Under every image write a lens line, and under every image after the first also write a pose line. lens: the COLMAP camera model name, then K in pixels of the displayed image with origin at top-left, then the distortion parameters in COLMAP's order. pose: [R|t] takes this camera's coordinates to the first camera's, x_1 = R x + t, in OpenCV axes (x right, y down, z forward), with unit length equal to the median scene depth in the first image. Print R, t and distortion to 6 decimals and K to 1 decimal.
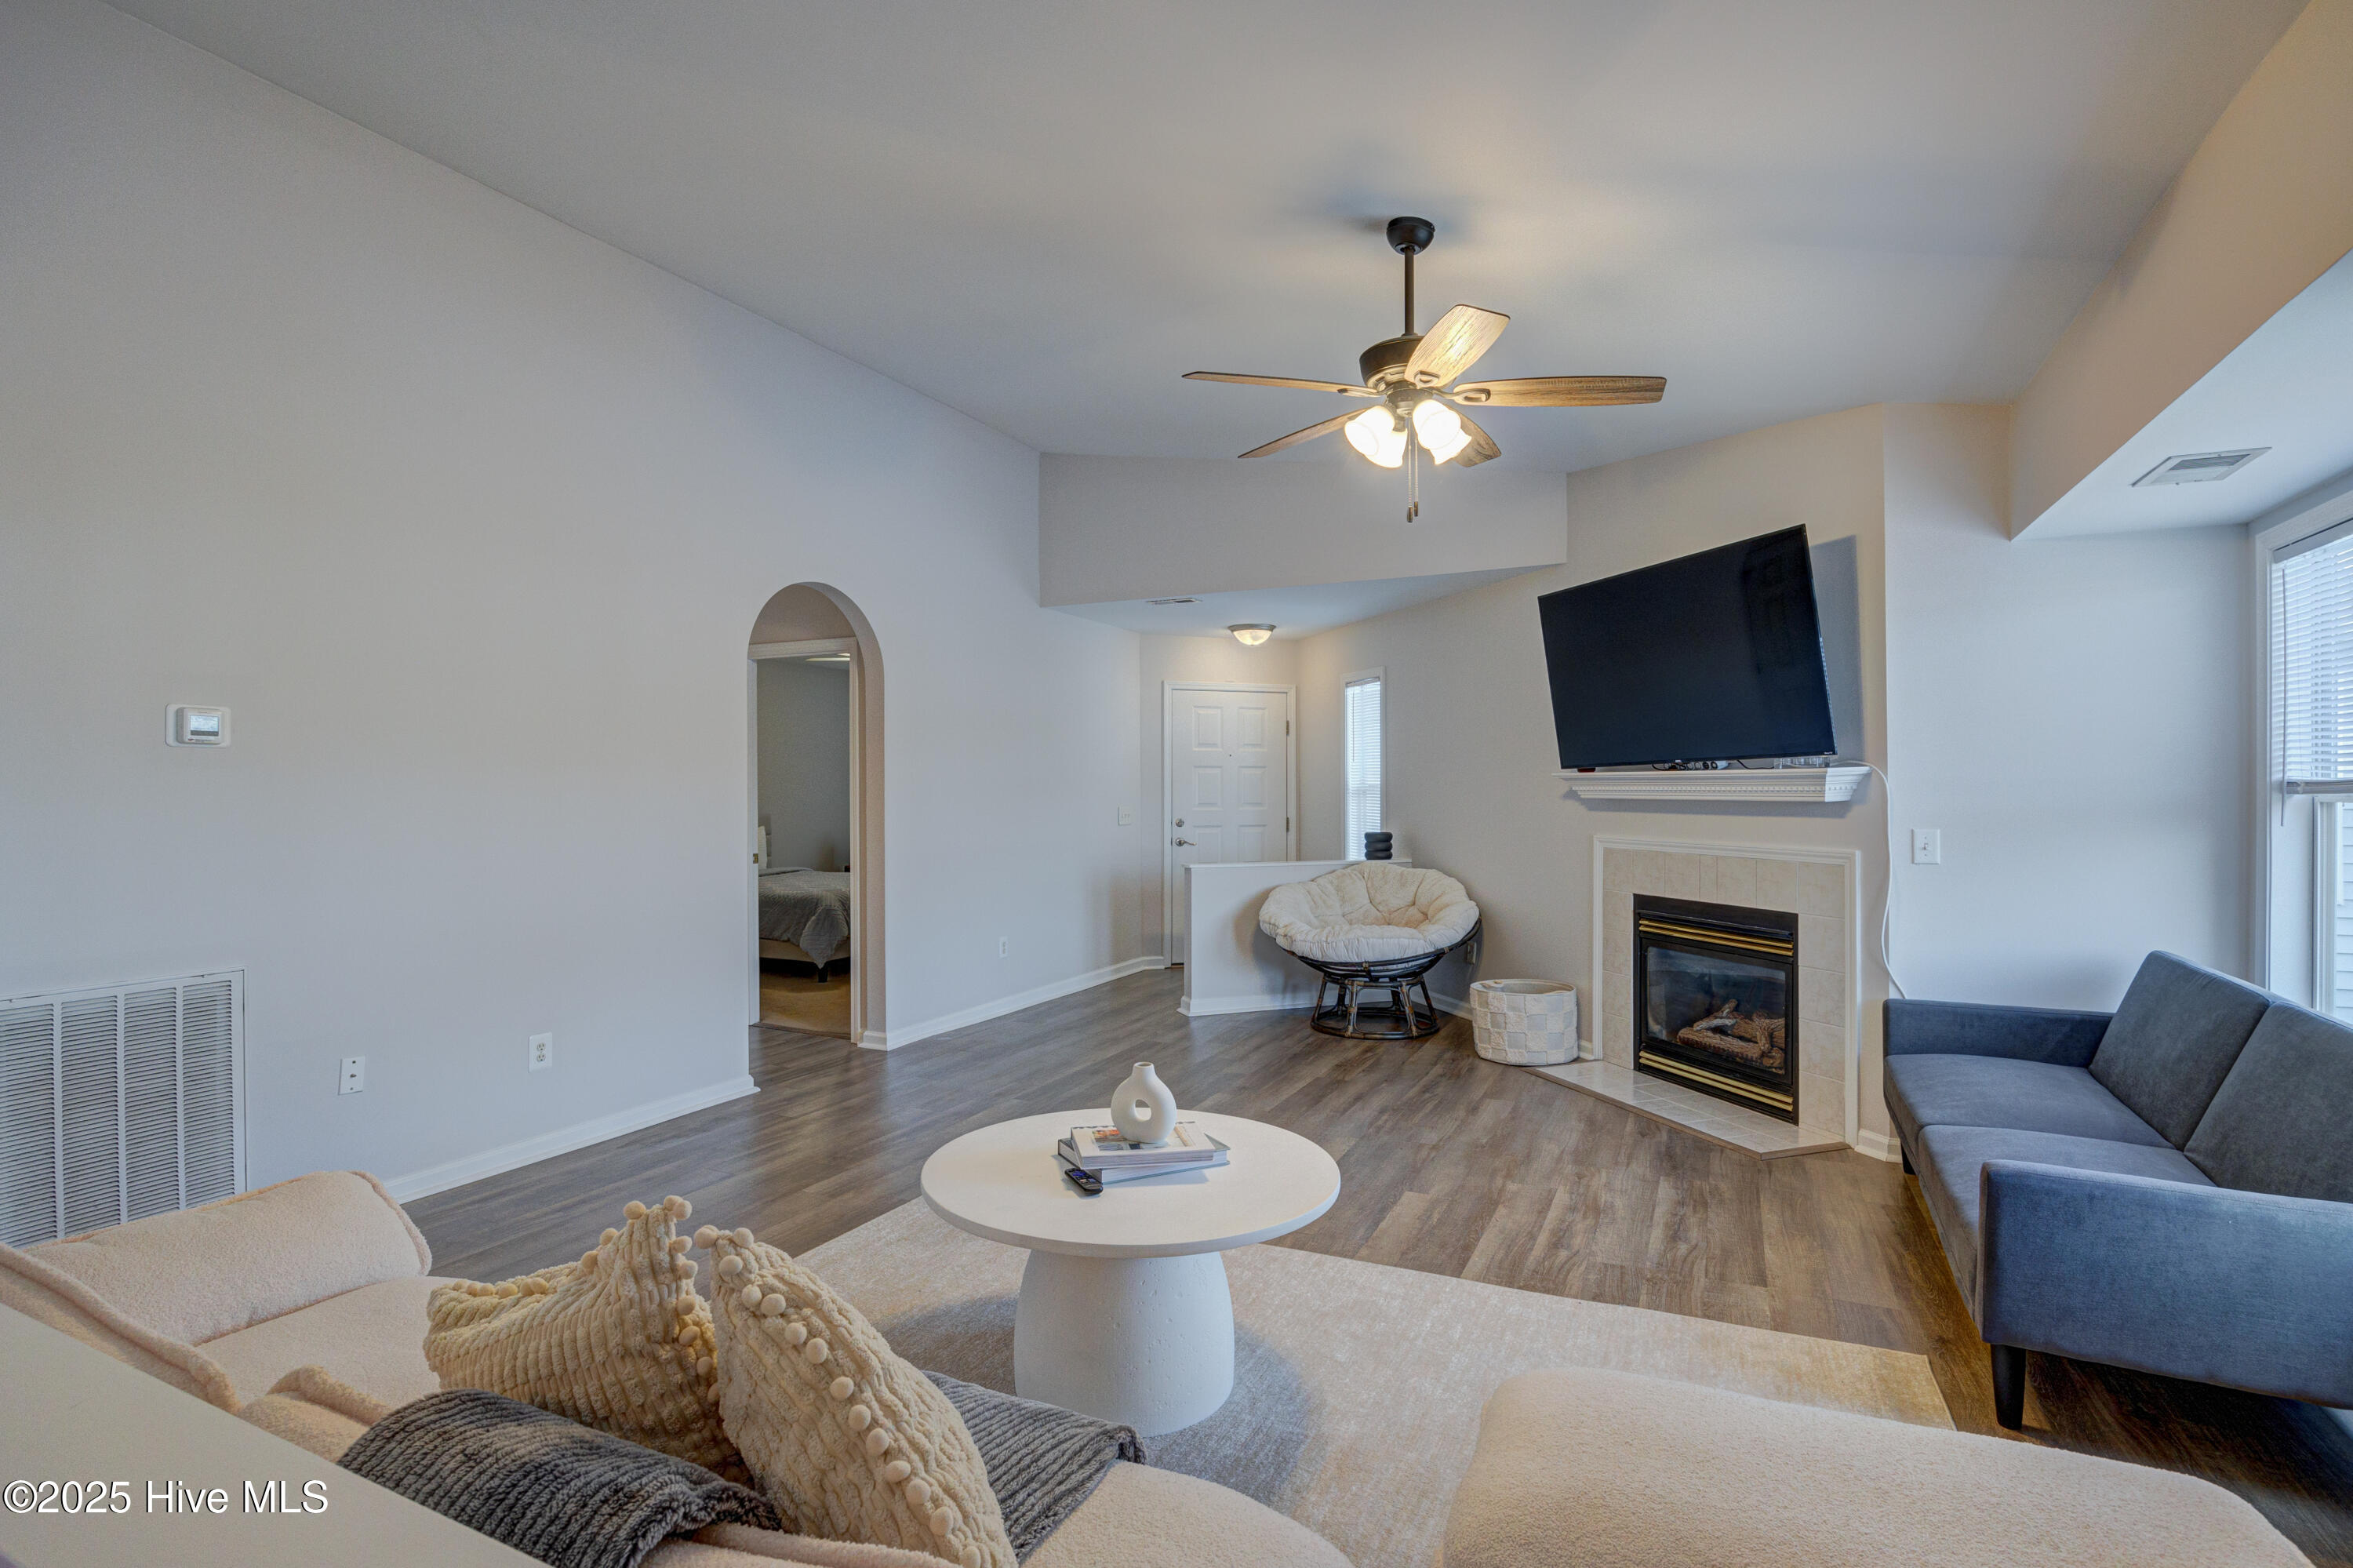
lens RADIAL K [[1107.7, 0, 1176.5], [0, 1107.7, 784.0], [0, 0, 1]] dist [-0.020005, 0.000031]
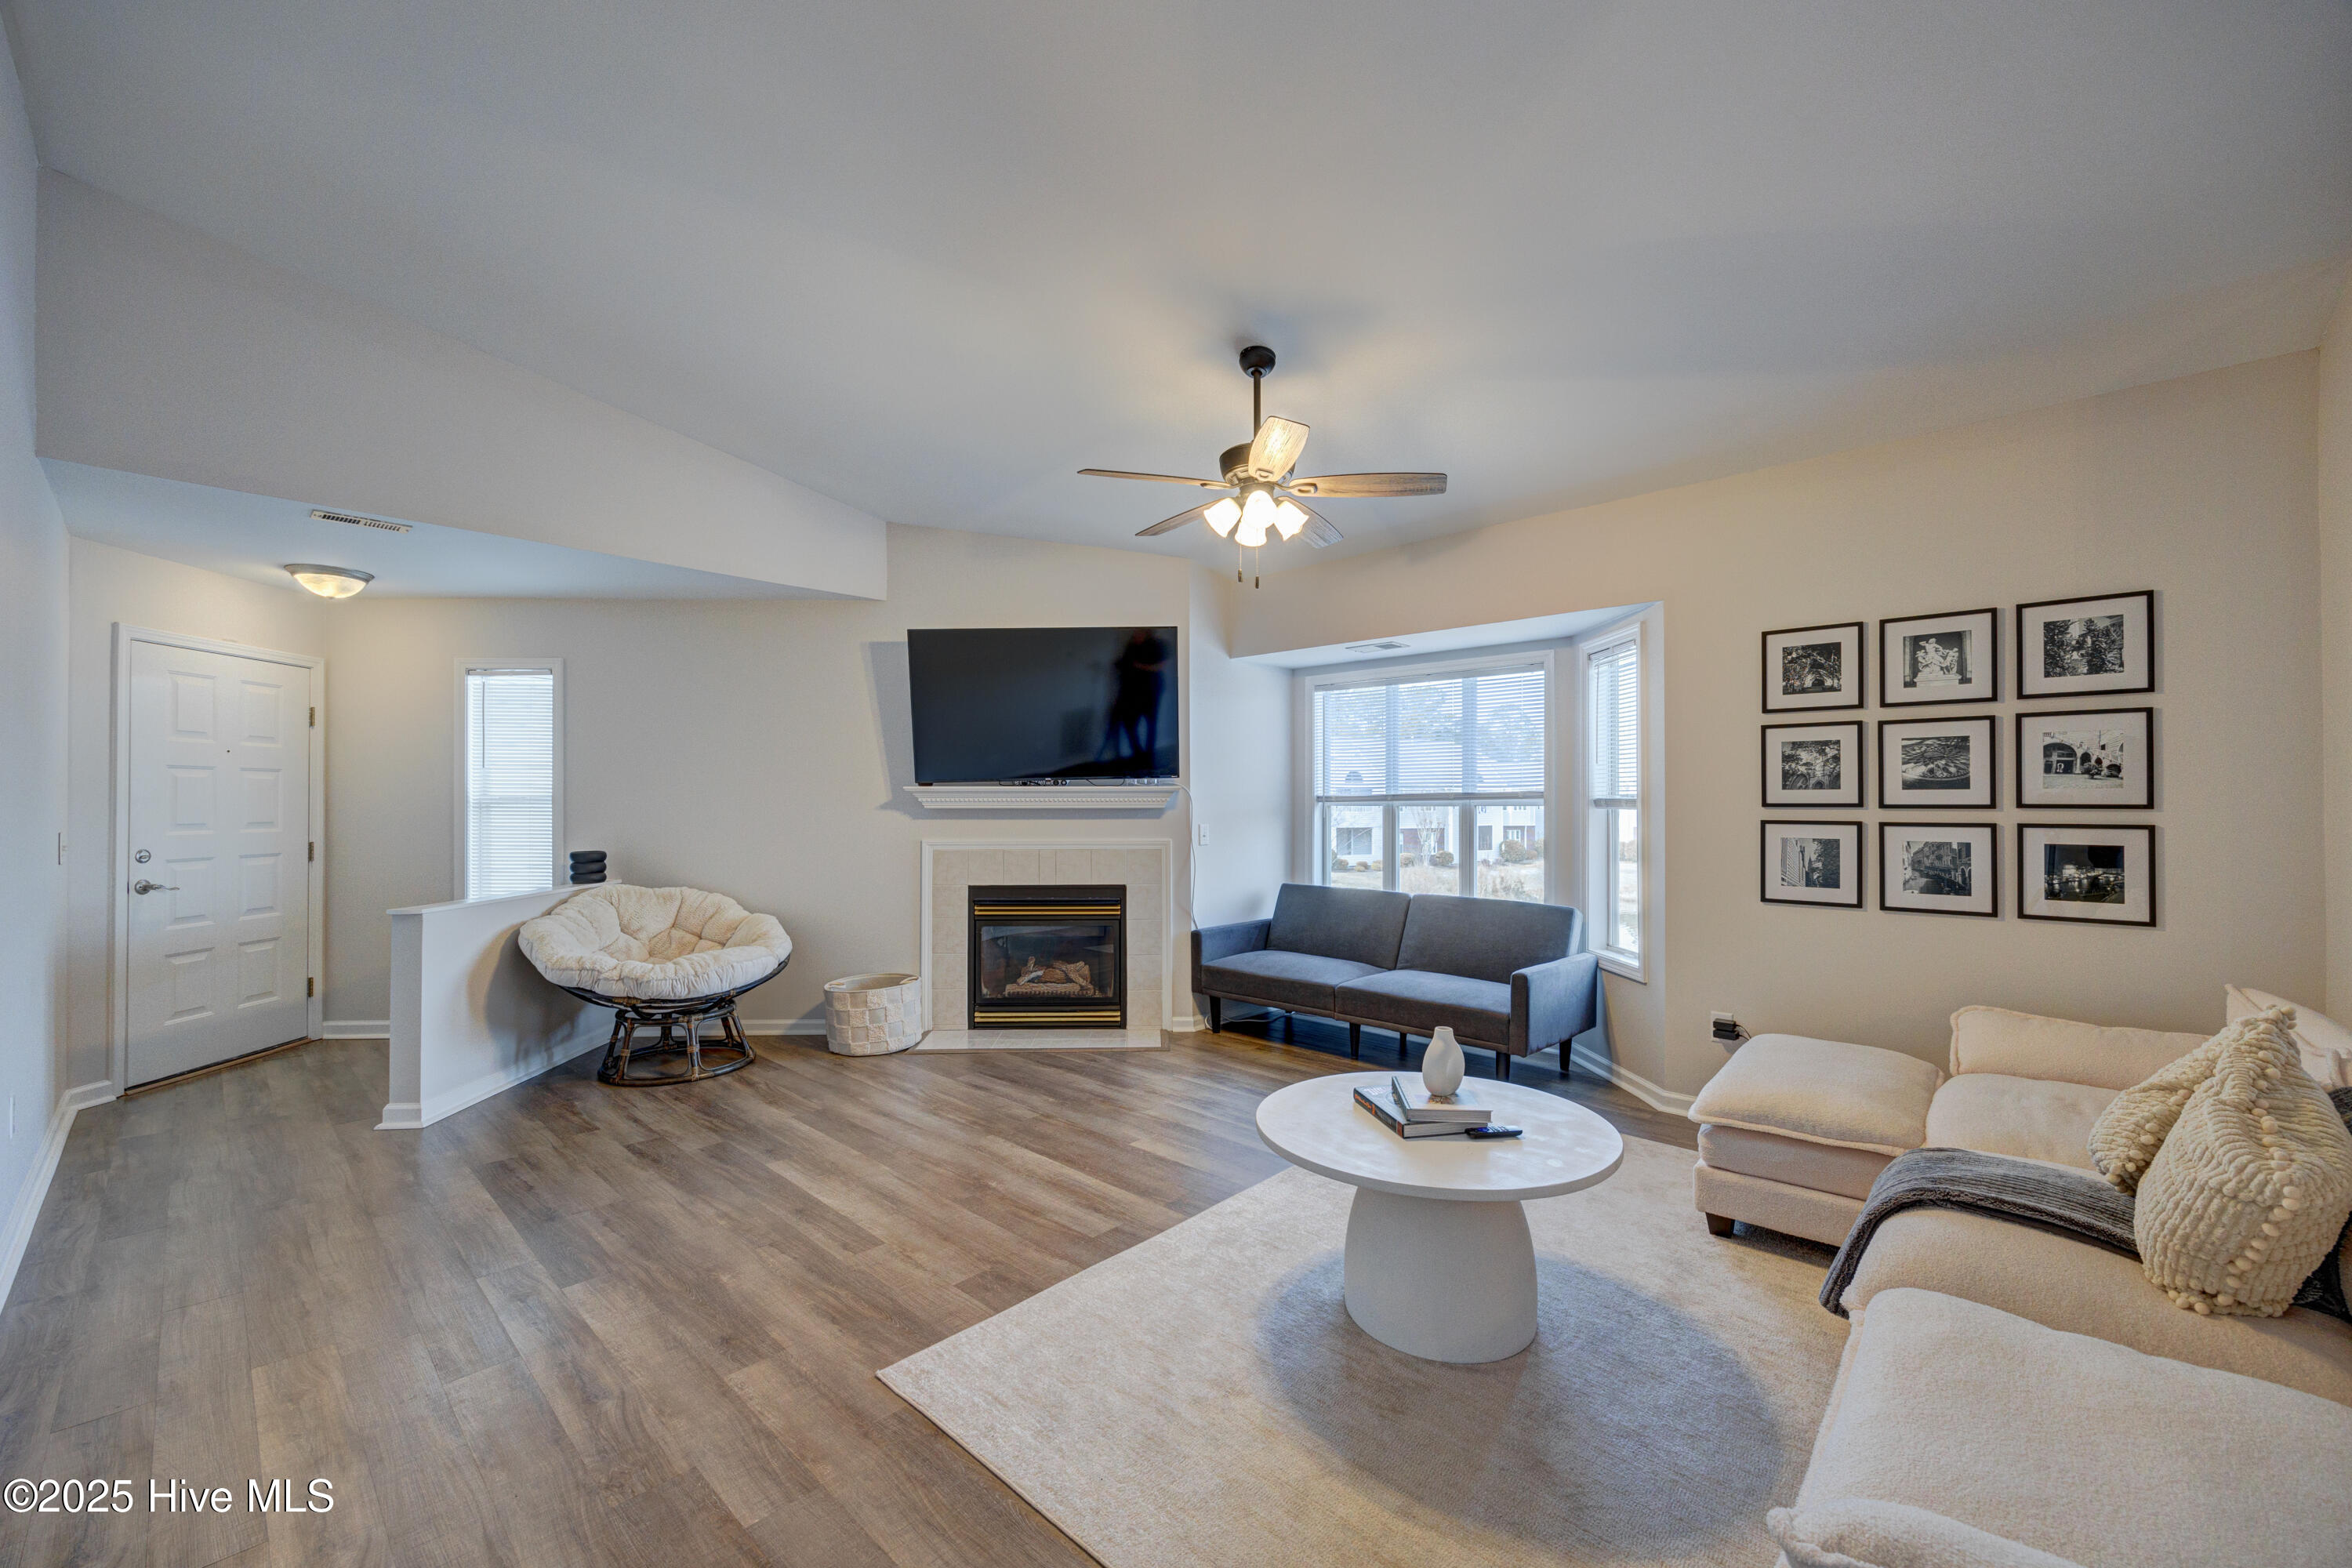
lens RADIAL K [[925.7, 0, 1184.4], [0, 925.7, 796.1], [0, 0, 1]] dist [0.000786, 0.000039]
pose [[0.293891, 0.007357, 0.955811, -0.511909], [-0.002244, 0.999973, -0.007007, 0.006353], [-0.955836, -0.000086, 0.293900, 0.472675]]
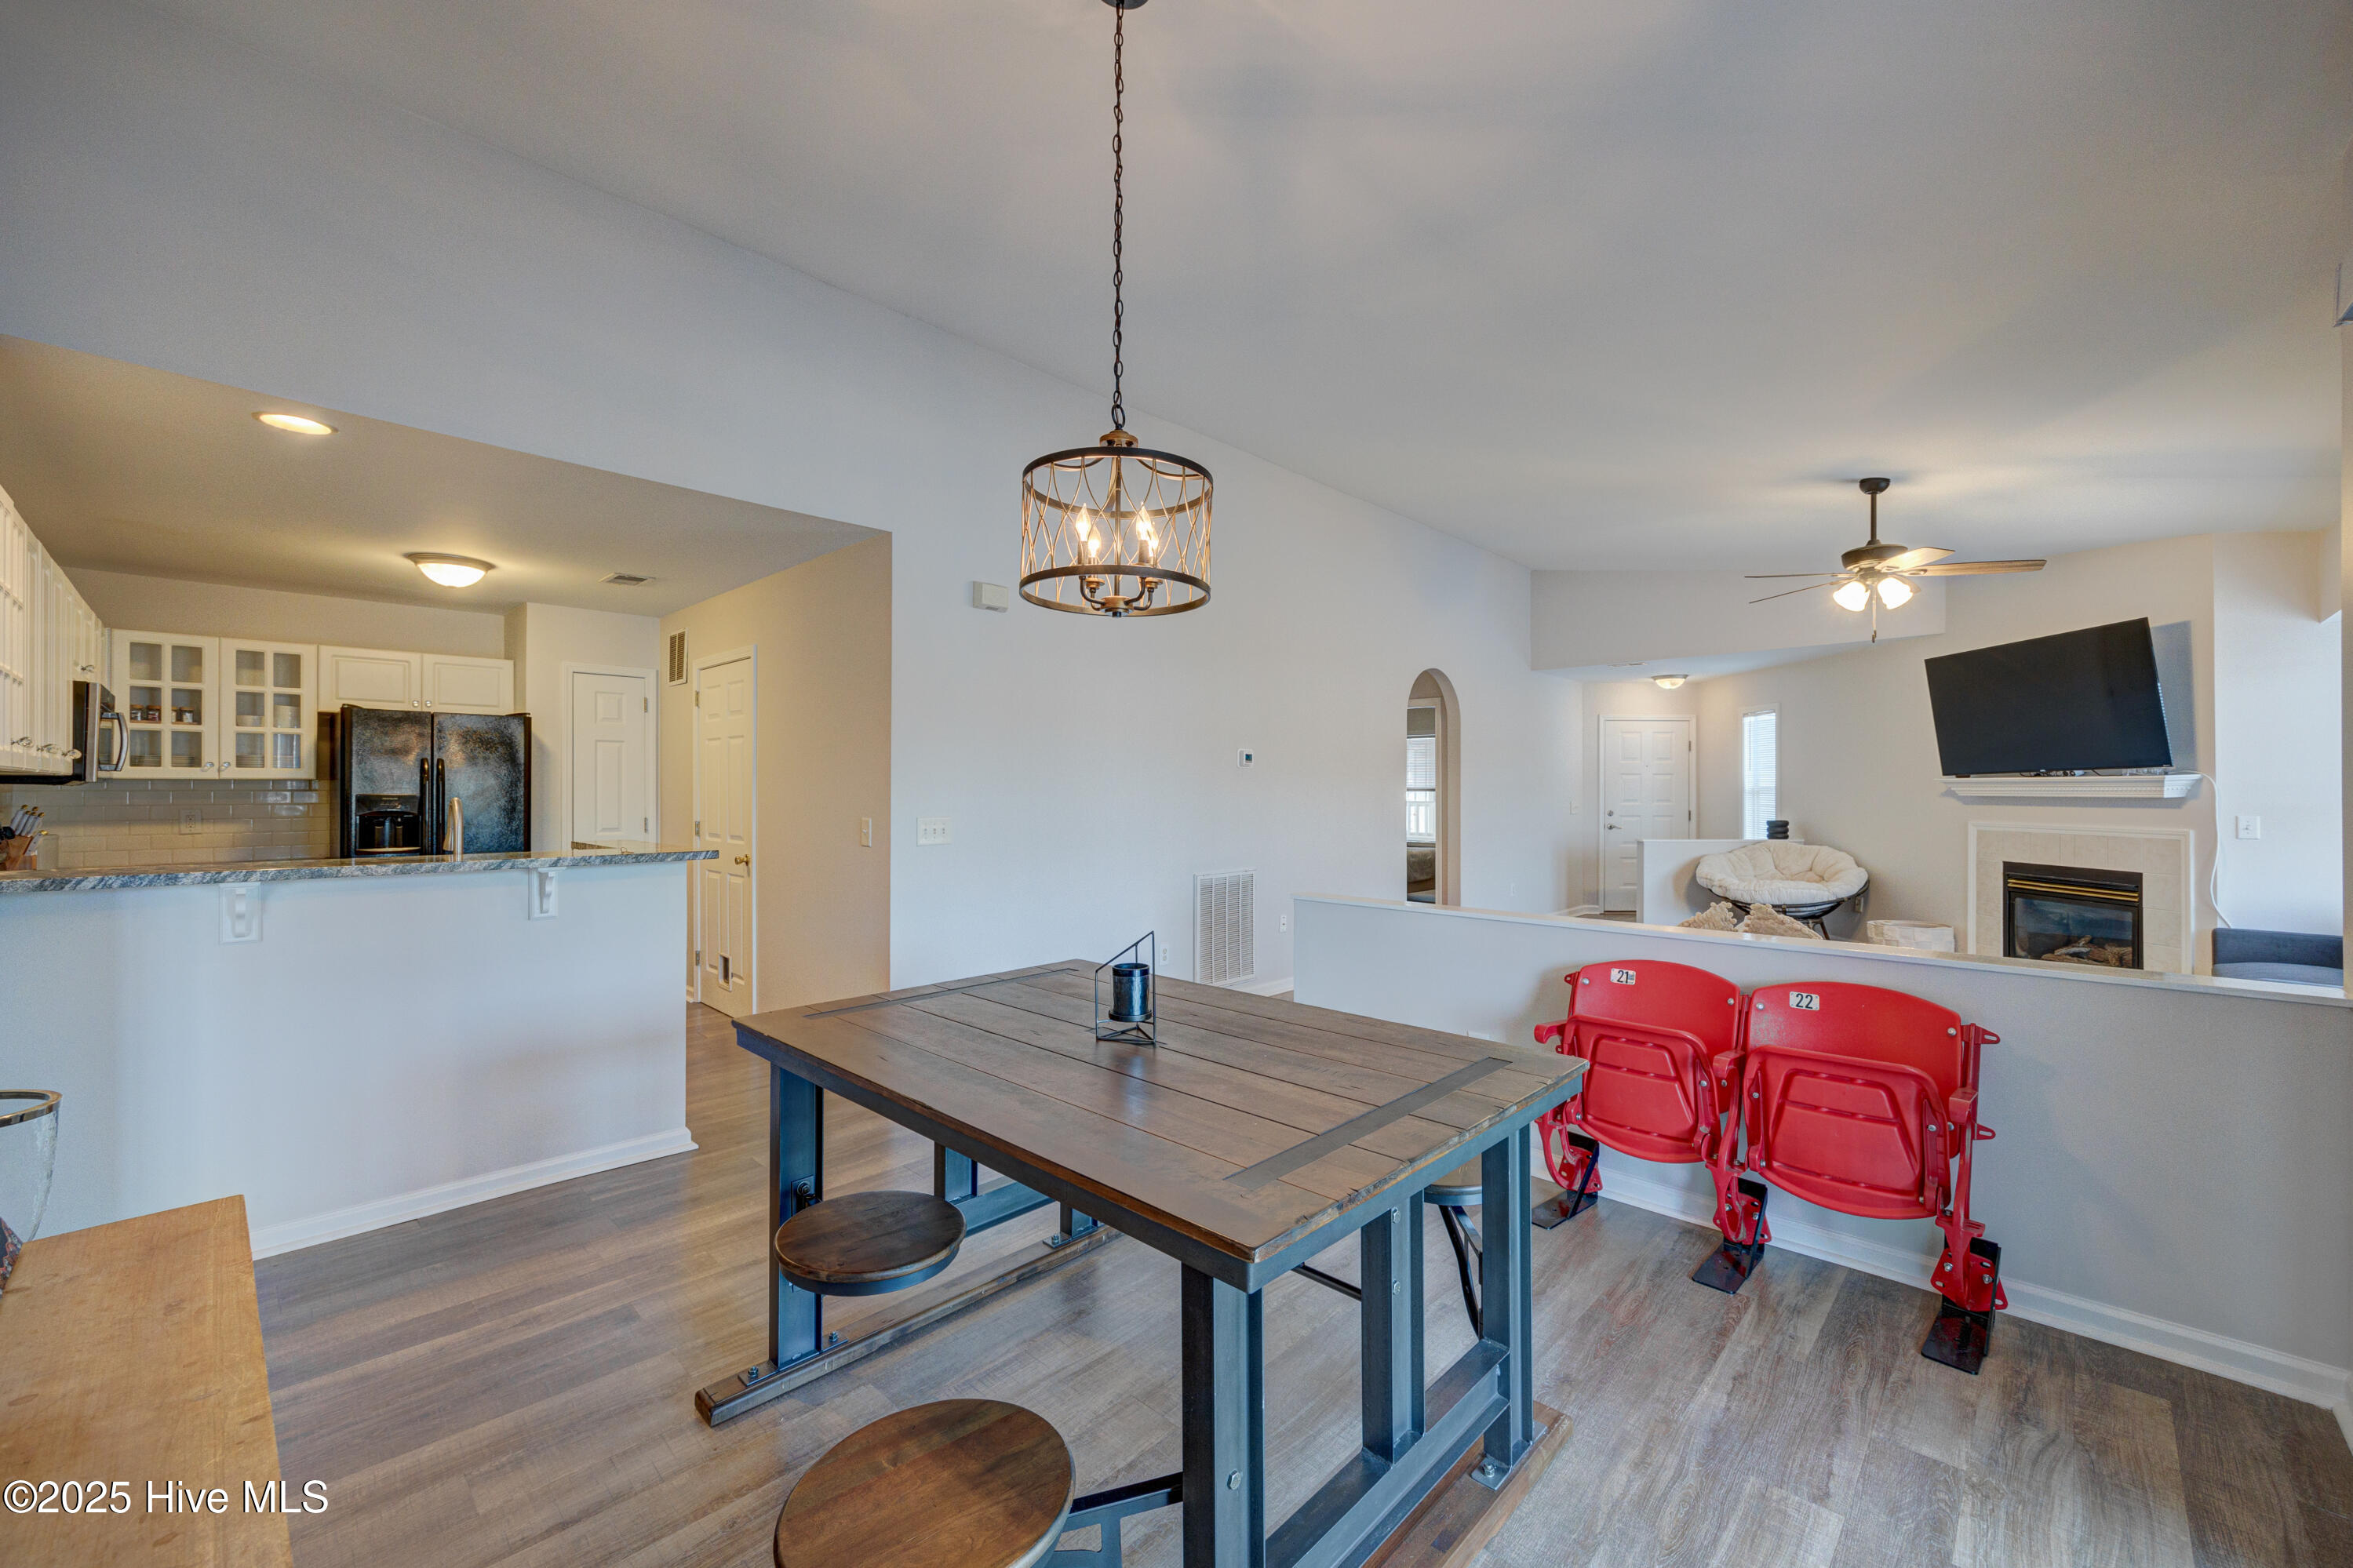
lens RADIAL K [[925.3, 0, 1200.8], [0, 925.3, 788.4], [0, 0, 1]] dist [-0.003571, -0.000010]
pose [[0.957385, 0.001545, -0.288810, -0.253542], [-0.001087, 0.999998, 0.001748, 0.002091], [0.288812, -0.001359, 0.957385, -0.482827]]
